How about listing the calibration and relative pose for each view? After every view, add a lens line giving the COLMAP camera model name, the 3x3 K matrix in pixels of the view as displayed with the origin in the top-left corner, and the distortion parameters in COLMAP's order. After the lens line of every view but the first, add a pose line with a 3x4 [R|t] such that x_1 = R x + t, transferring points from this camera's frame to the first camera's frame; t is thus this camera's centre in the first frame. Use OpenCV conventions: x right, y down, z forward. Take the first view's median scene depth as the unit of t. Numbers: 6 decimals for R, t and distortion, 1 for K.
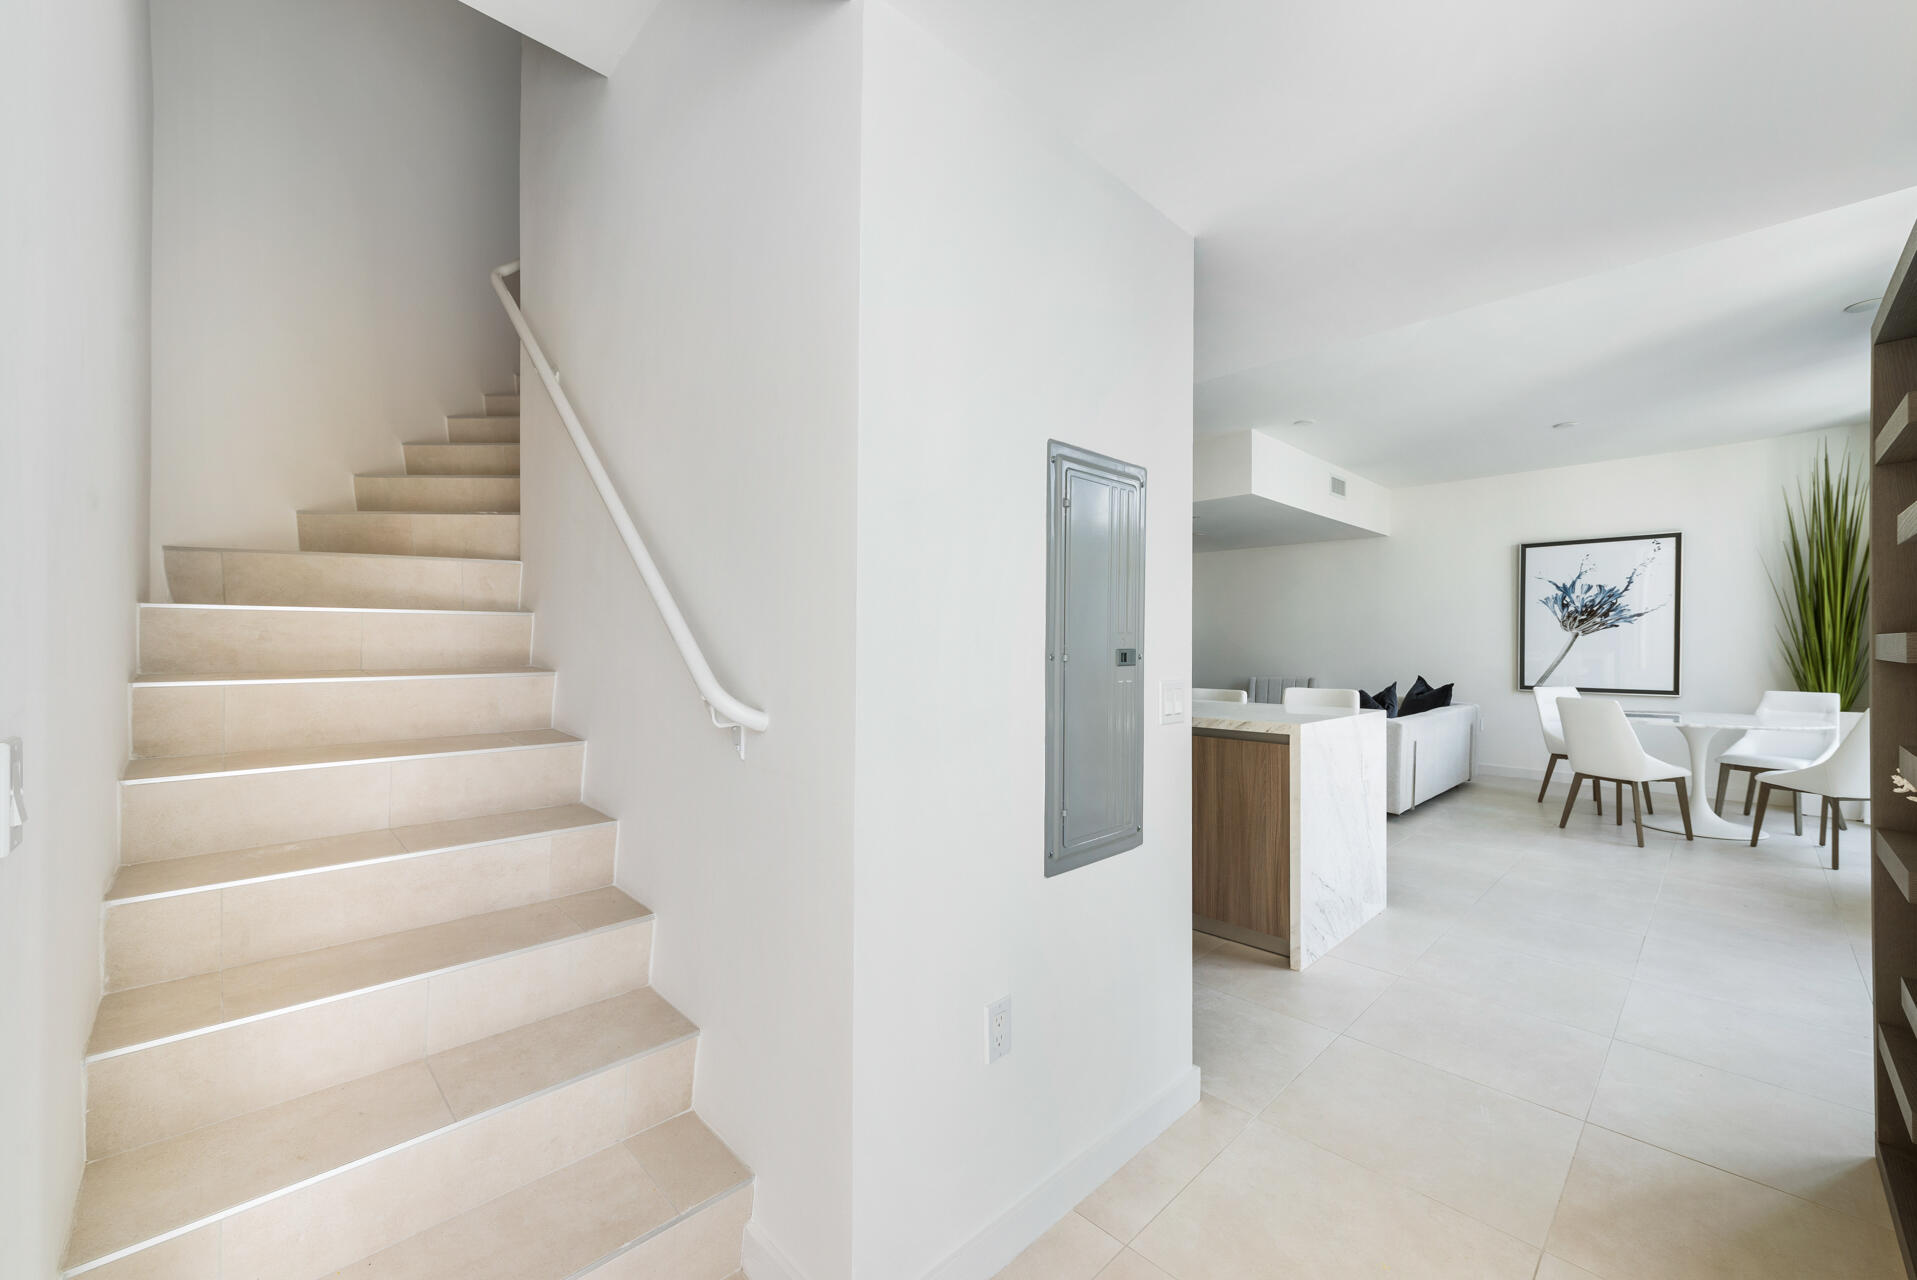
lens RADIAL K [[764.1, 0, 948.9], [0, 764.1, 659.1], [0, 0, 1]] dist [-0.007905, -0.000072]
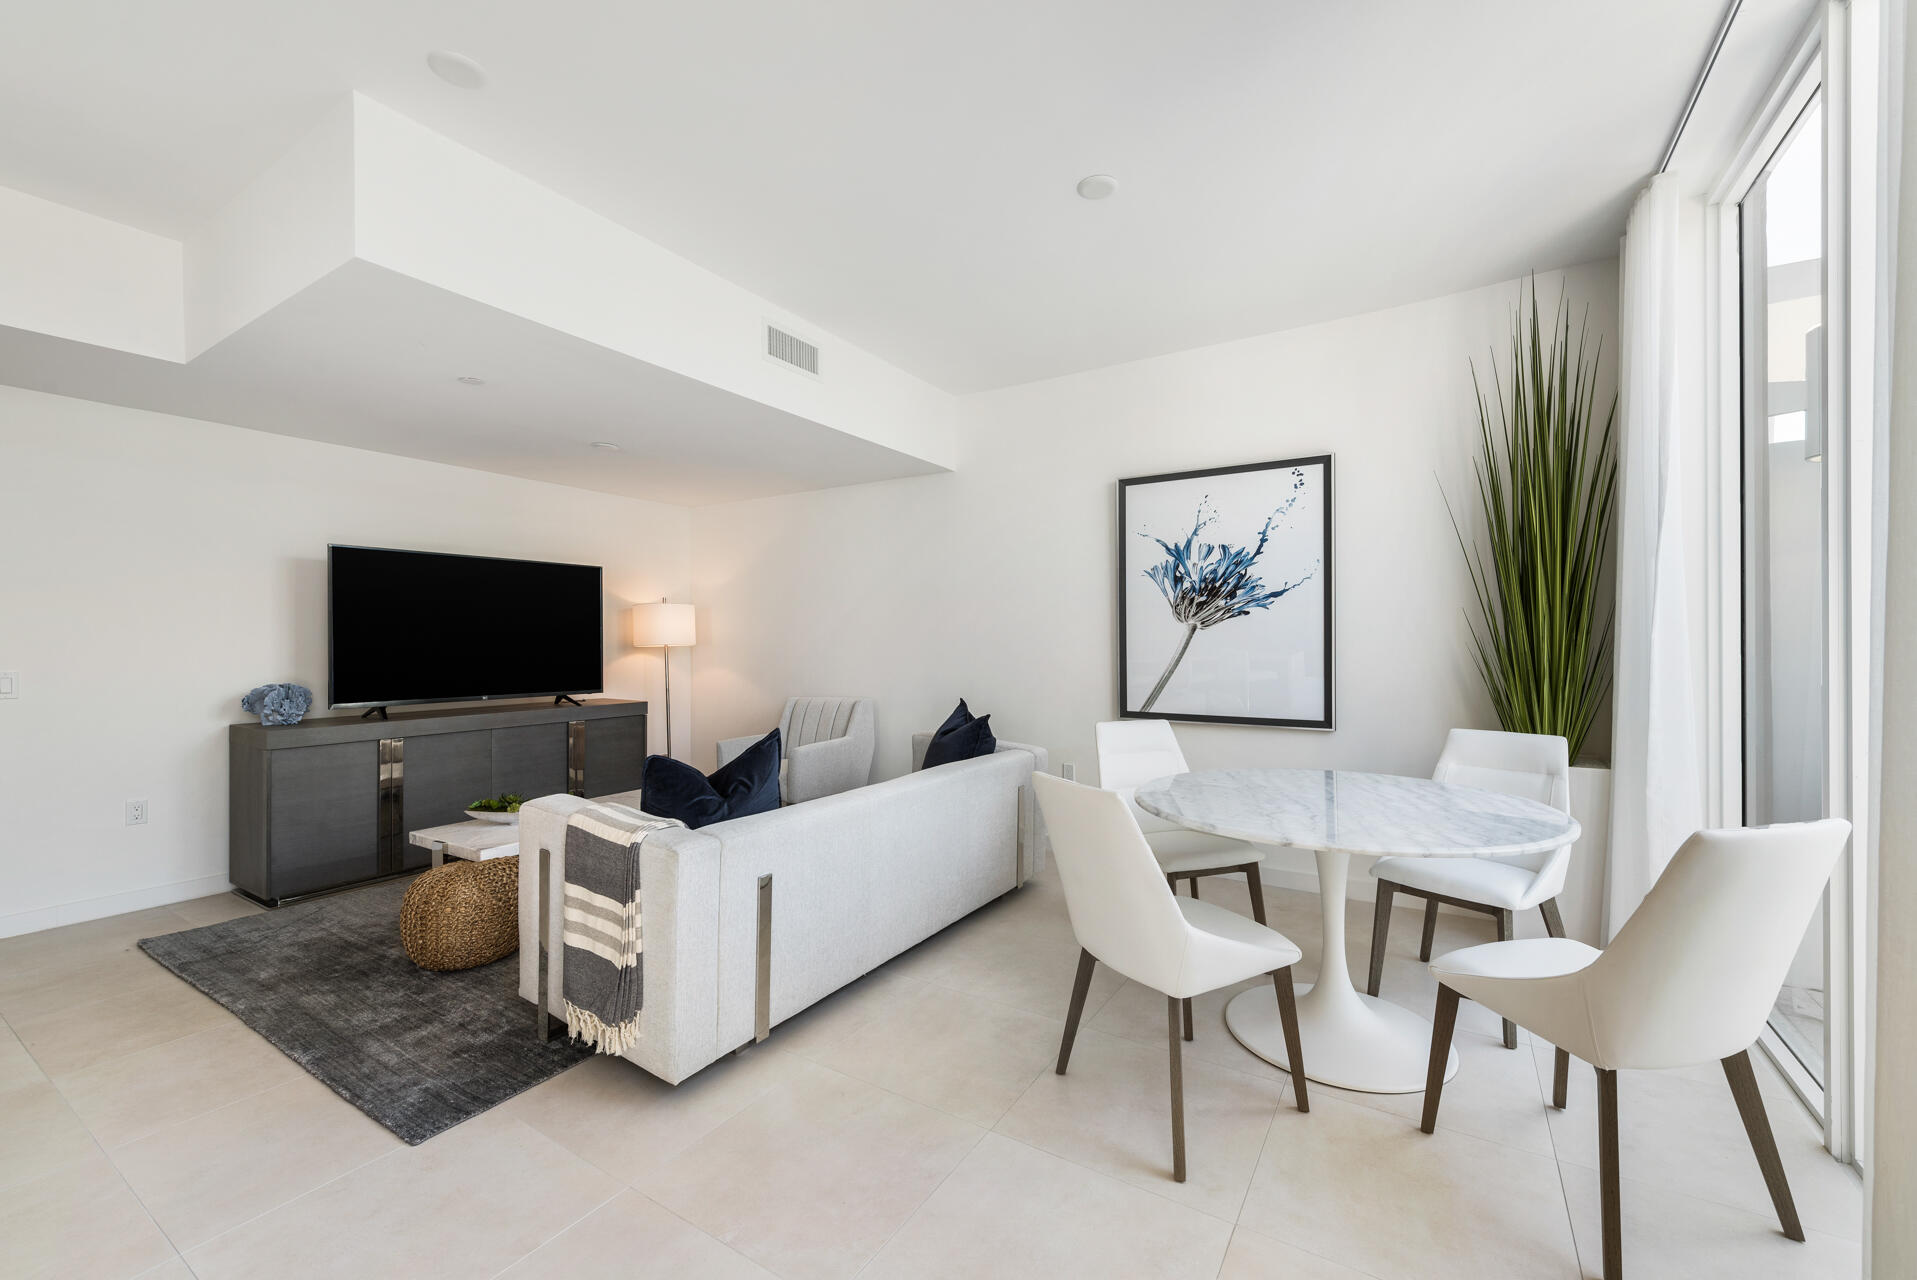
lens RADIAL K [[819.9, 0, 947.6], [0, 819.9, 637.3], [0, 0, 1]] dist [0.027895, -0.000613]
pose [[0.967157, -0.001091, 0.254177, 0.490340], [0.007997, 0.999626, -0.026141, -0.009362], [-0.254054, 0.027315, 0.966804, 0.435928]]
